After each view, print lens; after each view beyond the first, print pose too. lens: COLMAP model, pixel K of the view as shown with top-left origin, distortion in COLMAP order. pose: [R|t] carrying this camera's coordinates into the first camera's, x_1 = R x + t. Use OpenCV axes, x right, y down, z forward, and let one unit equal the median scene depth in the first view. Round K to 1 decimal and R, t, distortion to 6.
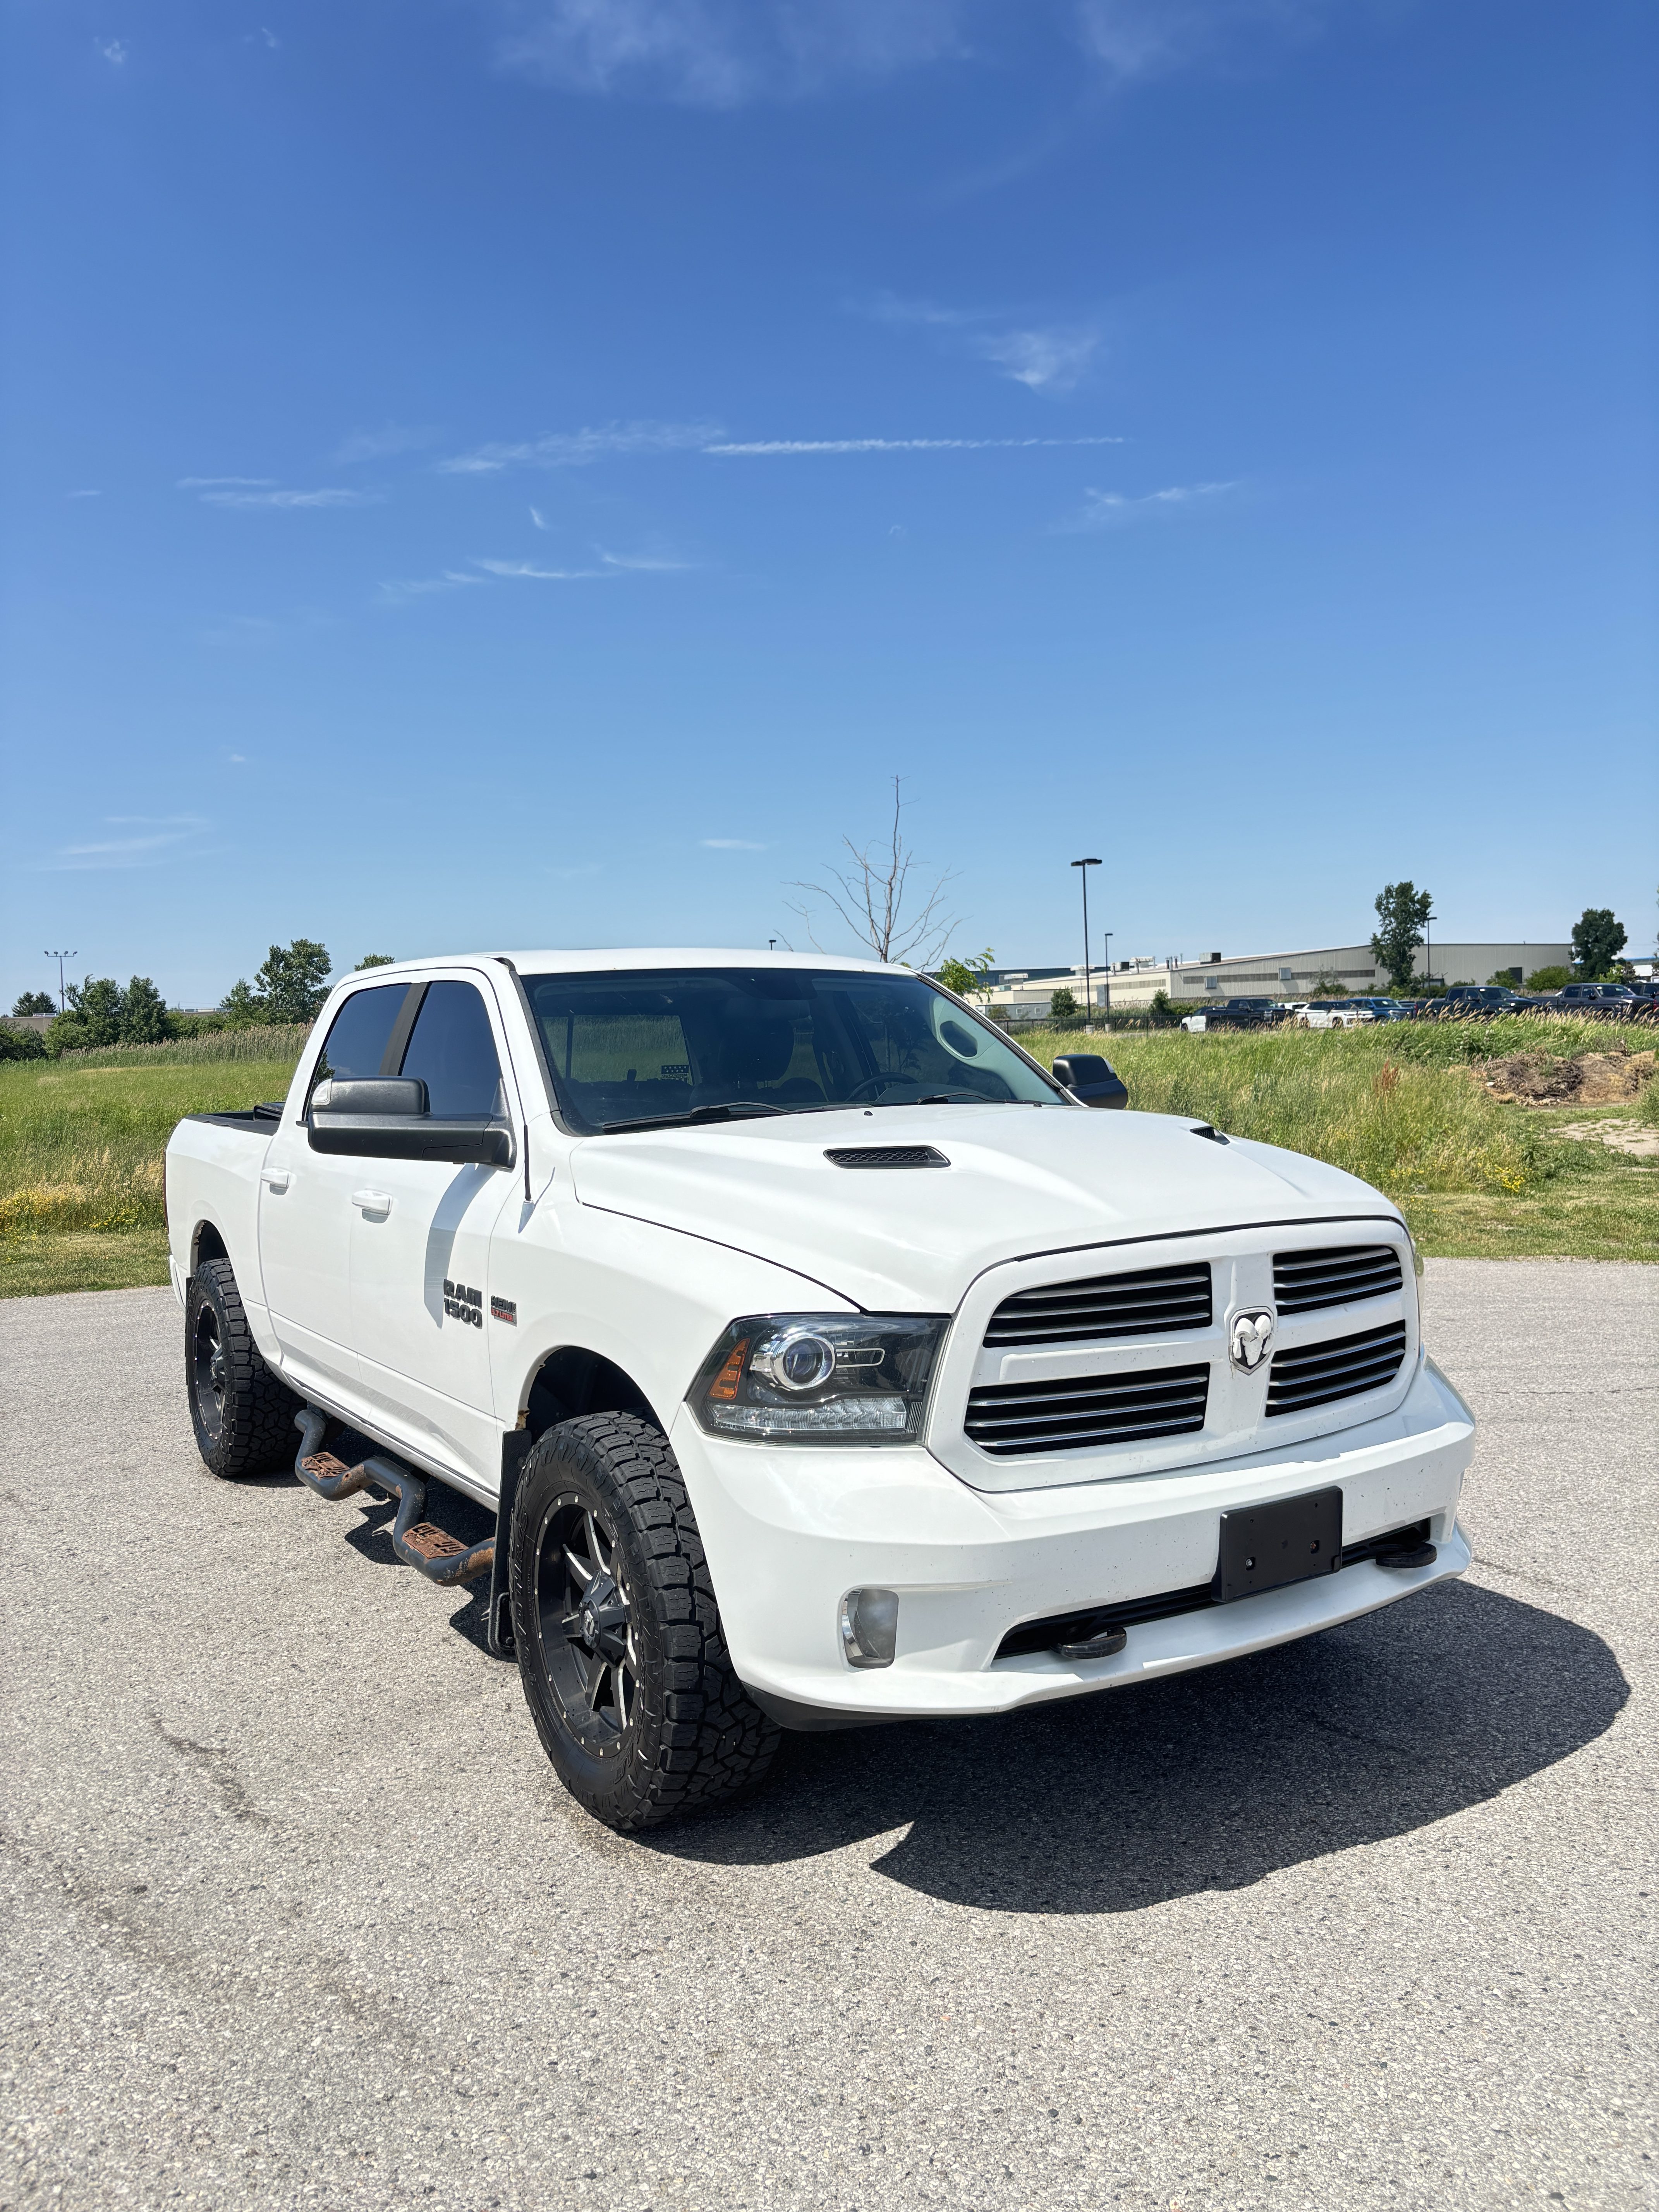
lens RADIAL K [[1662.6, 0, 829.1], [0, 1662.6, 1136.5], [0, 0, 1]] dist [0.050592, -0.059863]
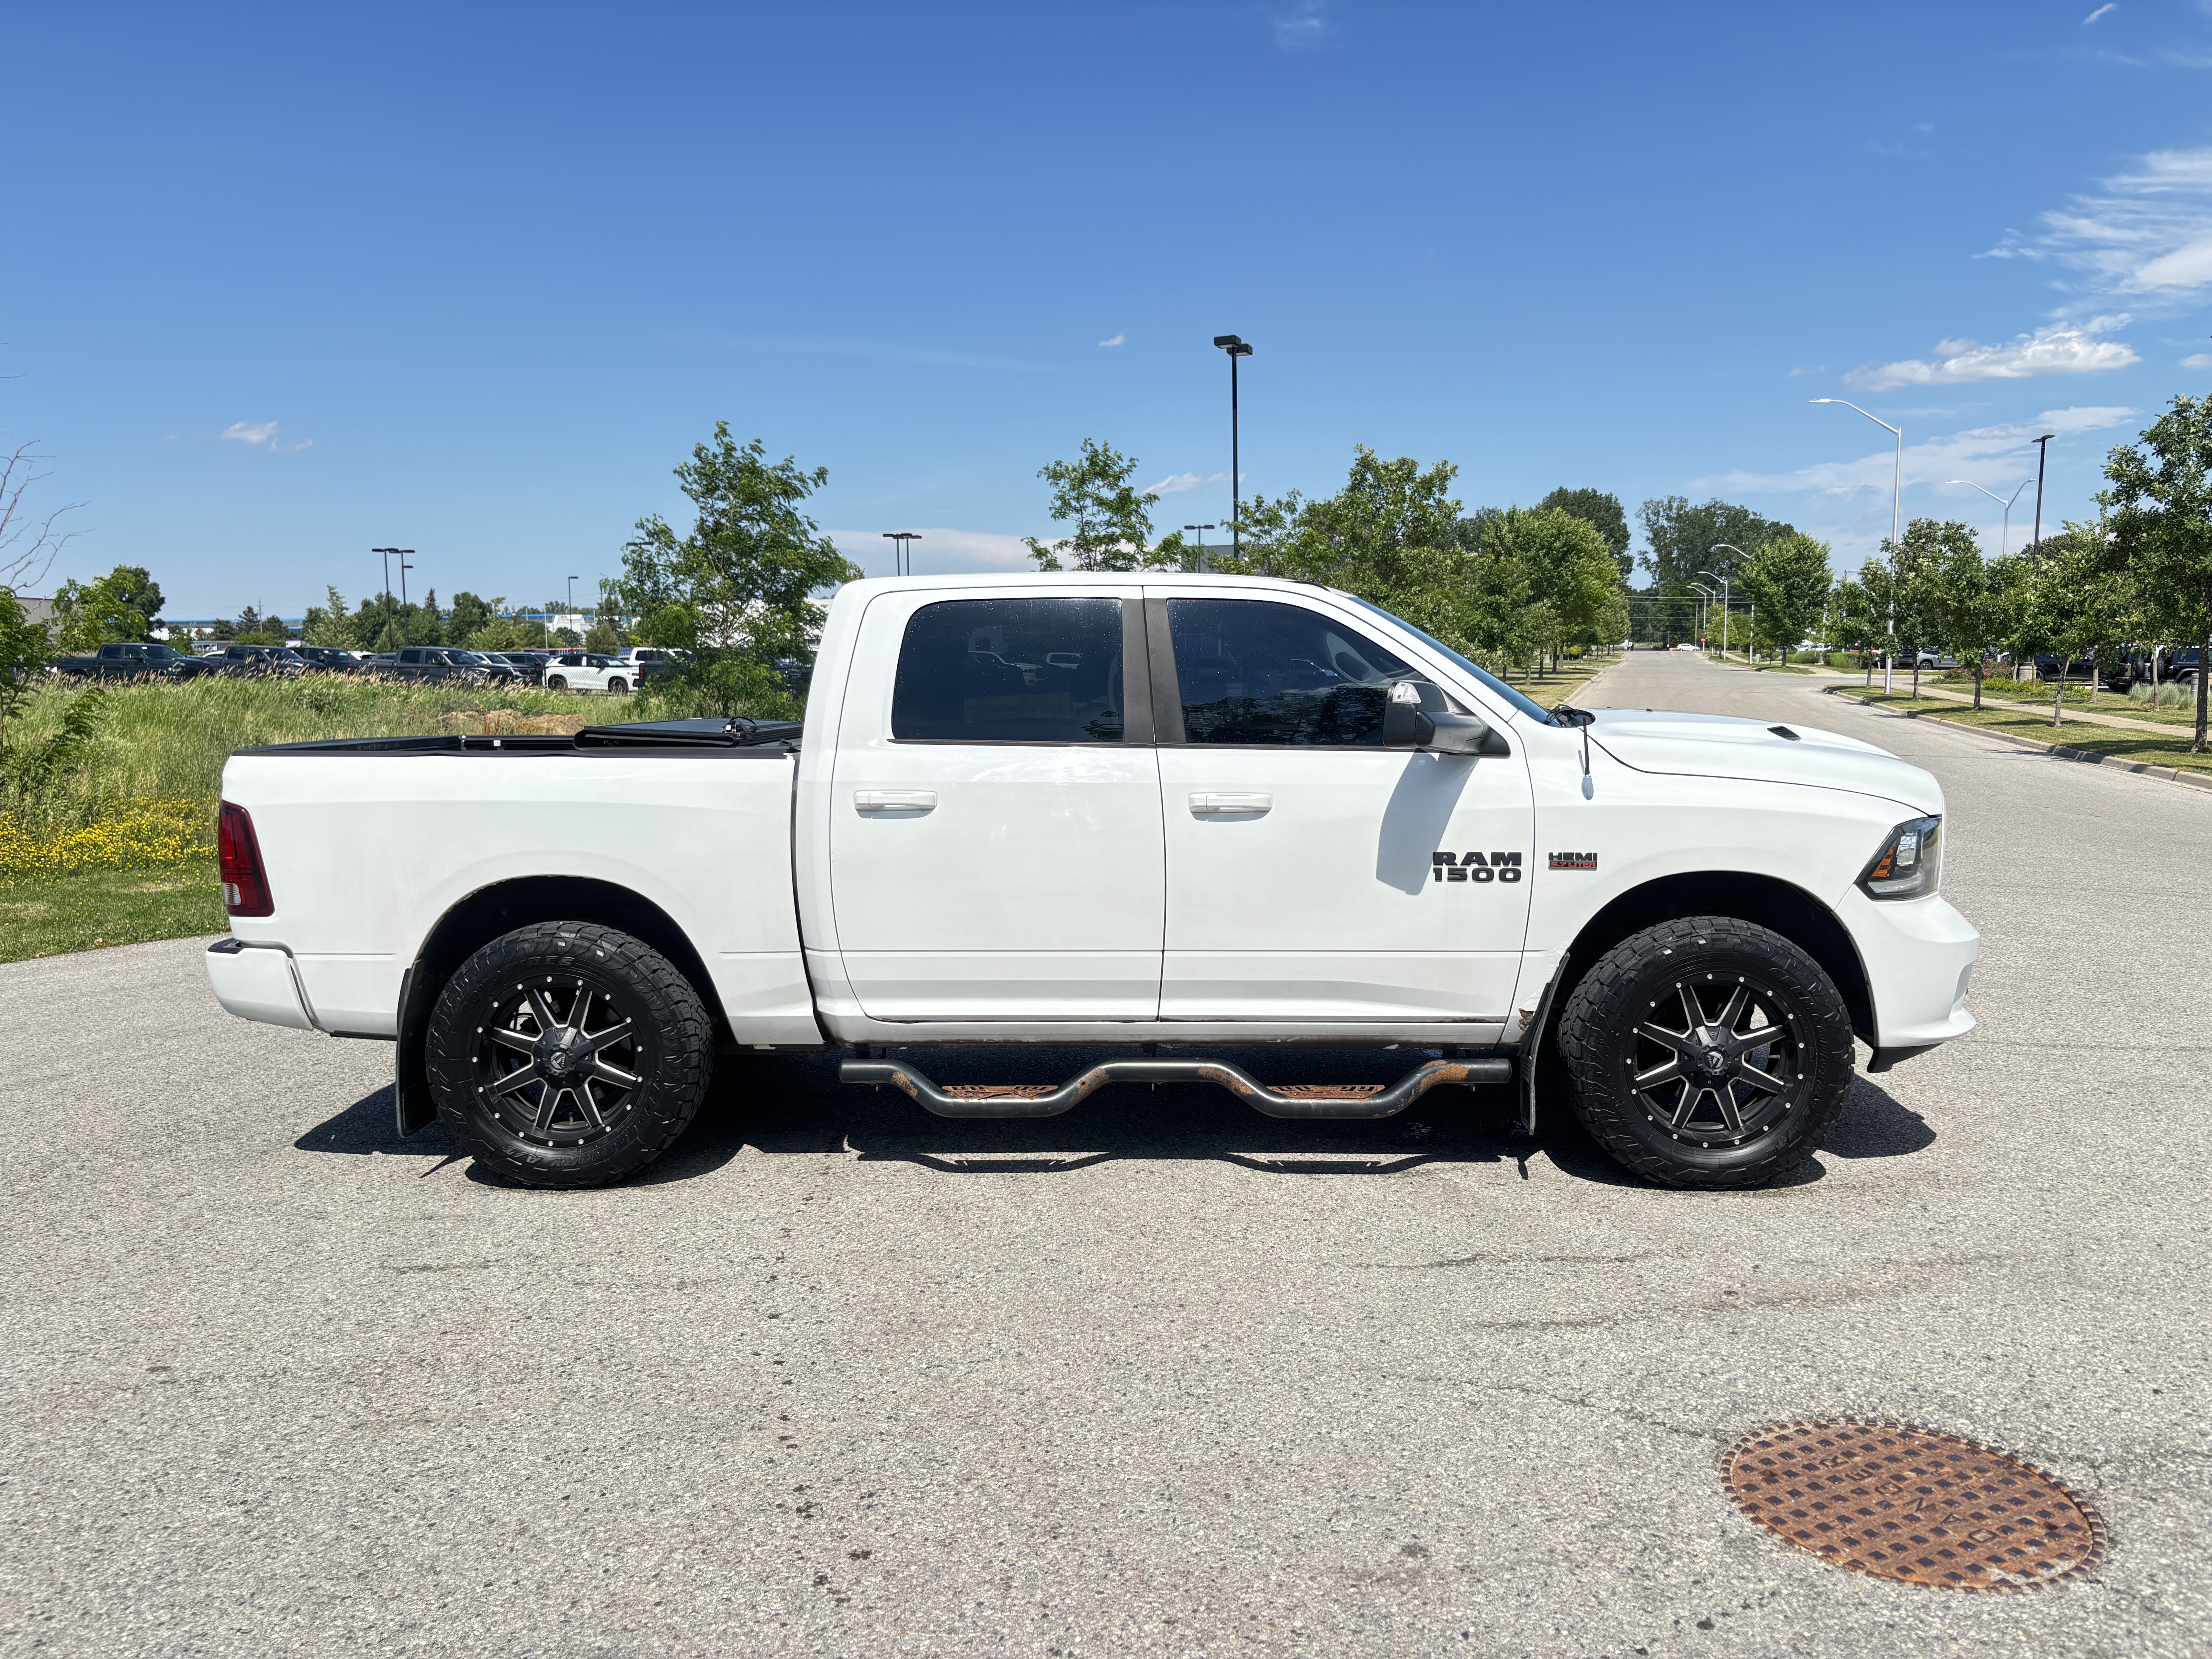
lens RADIAL K [[1660.6, 0, 1107.2], [0, 1660.6, 872.4], [0, 0, 1]] dist [0.048987, -0.043037]
pose [[0.566524, -0.072280, 0.820869, -1.666662], [0.038992, 0.997381, 0.060912, 0.022516], [-0.823122, -0.002501, 0.567859, 0.635399]]
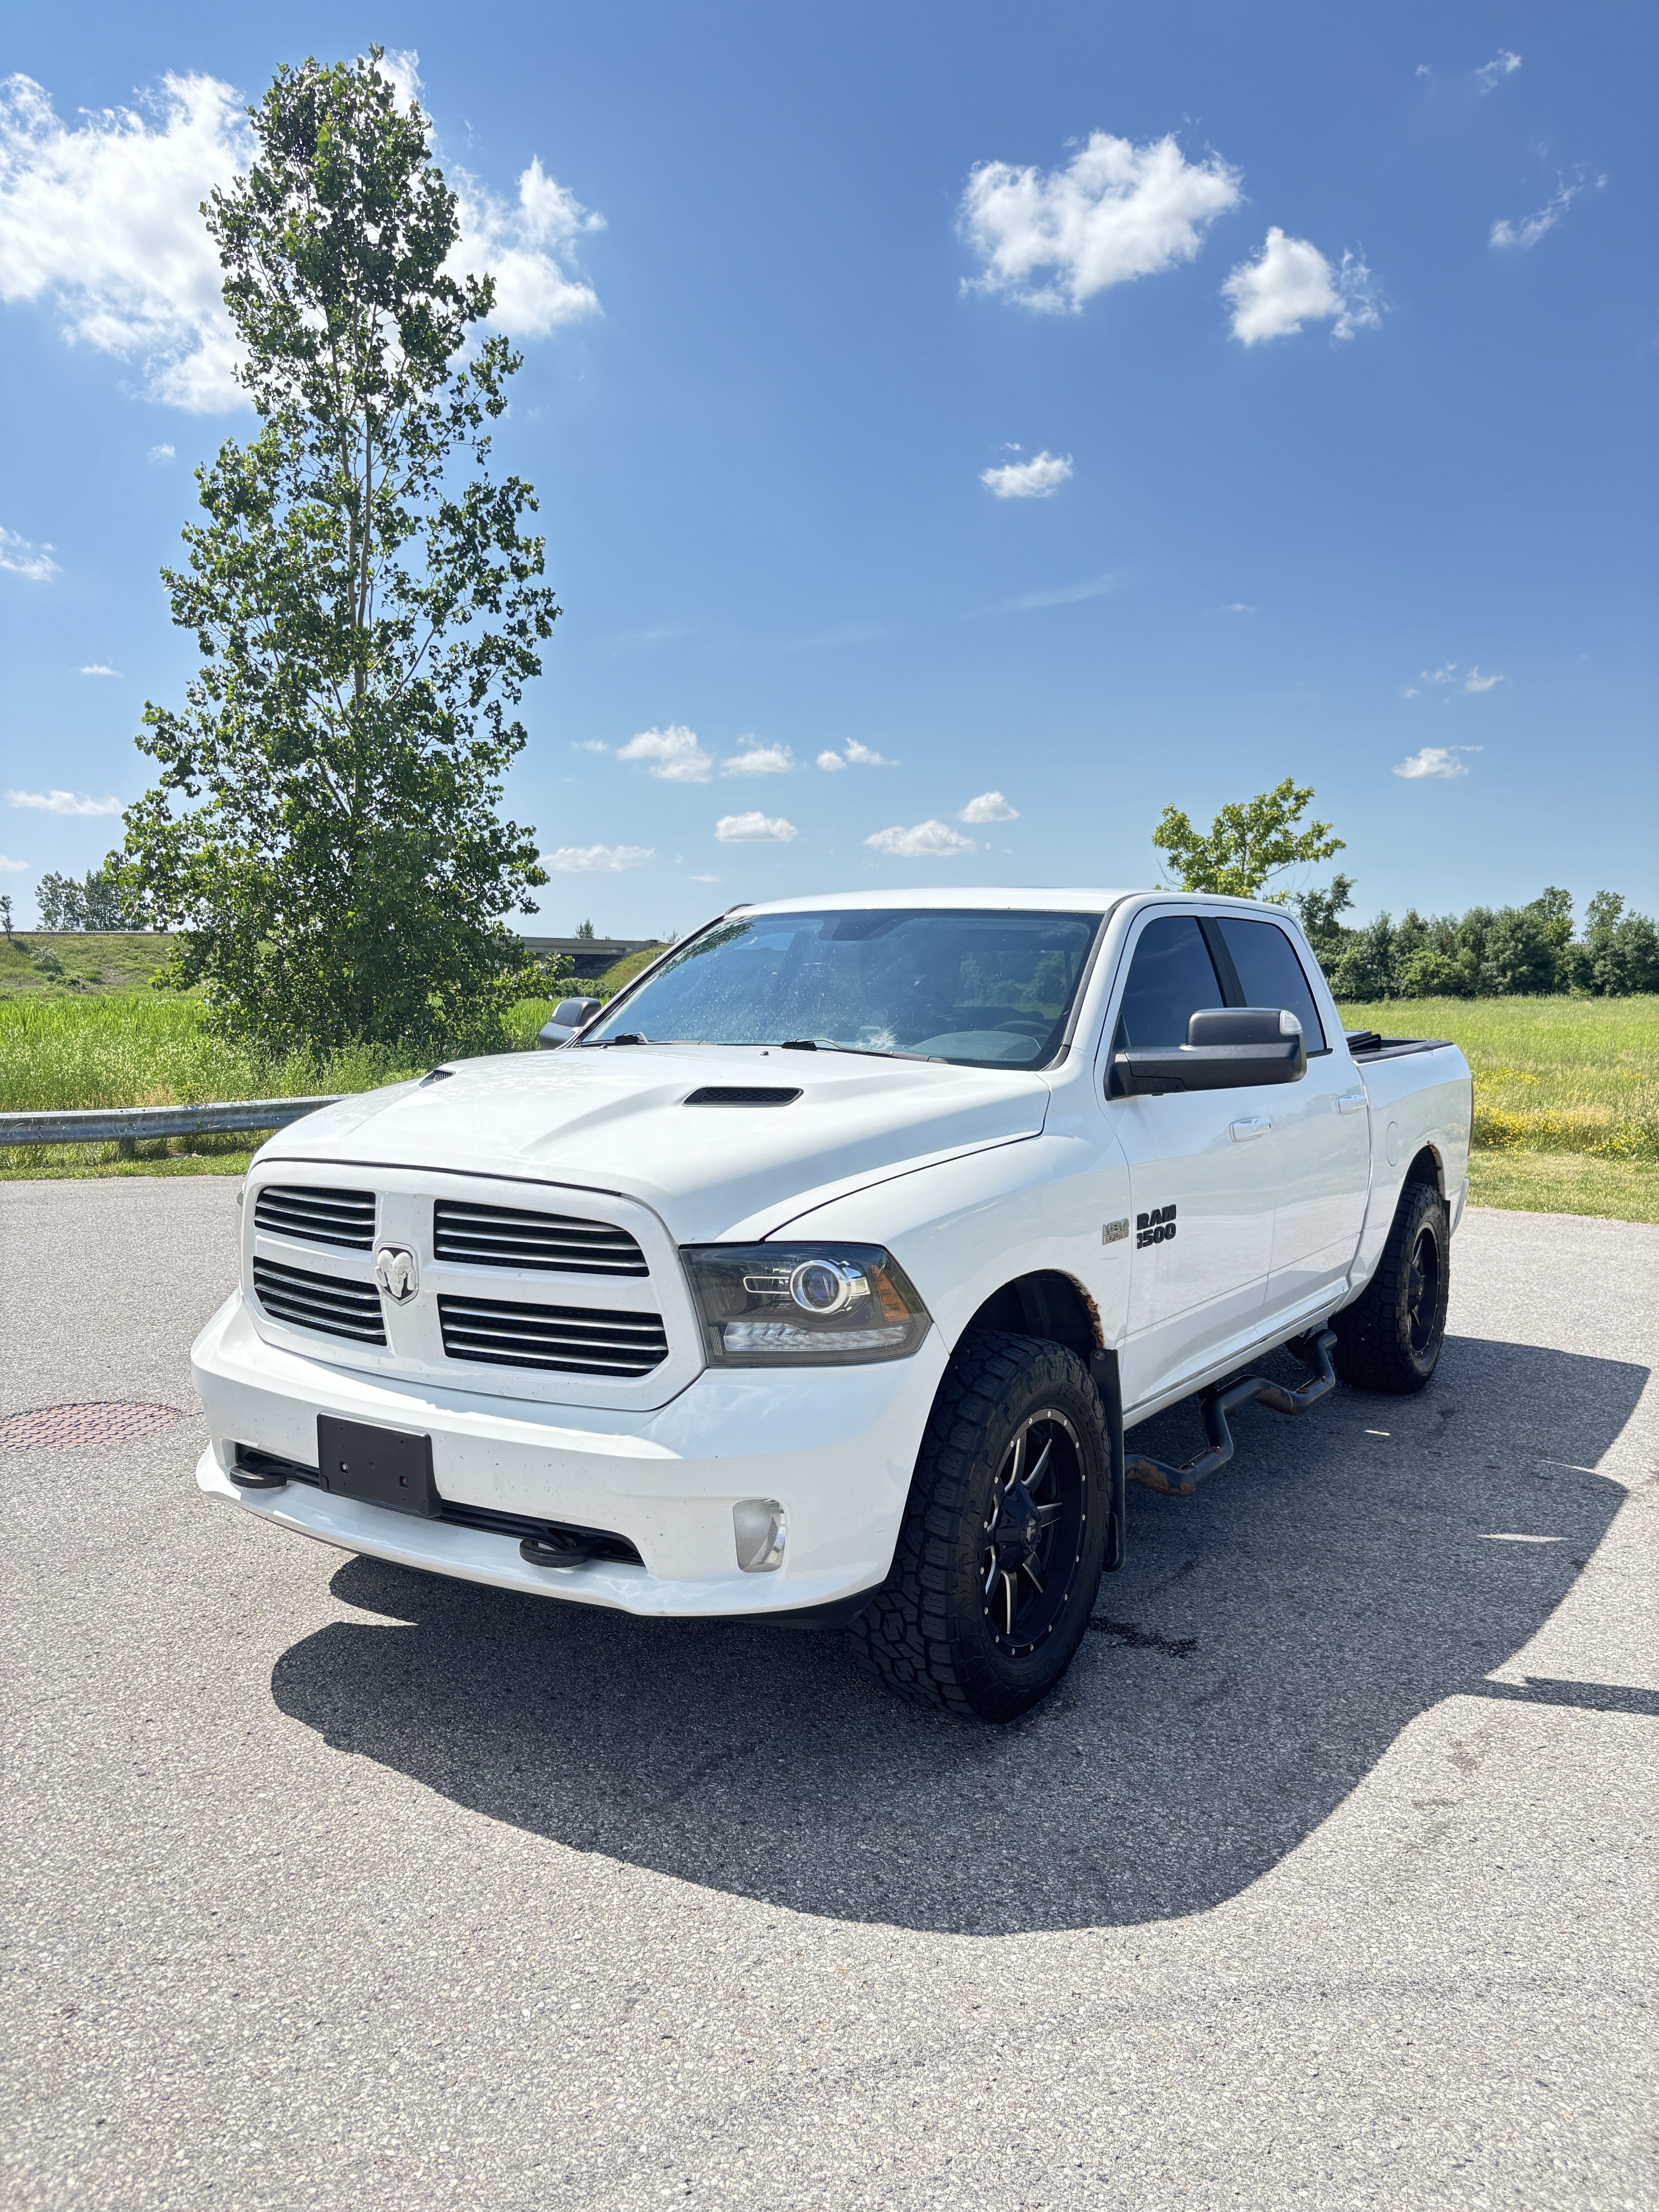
lens RADIAL K [[1660.6, 0, 830.4], [0, 1660.6, 1134.2], [0, 0, 1]] dist [0.048987, -0.043037]
pose [[0.417074, 0.110594, -0.902119, 1.252526], [-0.067146, 0.993606, 0.090766, -0.076690], [0.906389, 0.022718, 0.421833, 0.762581]]
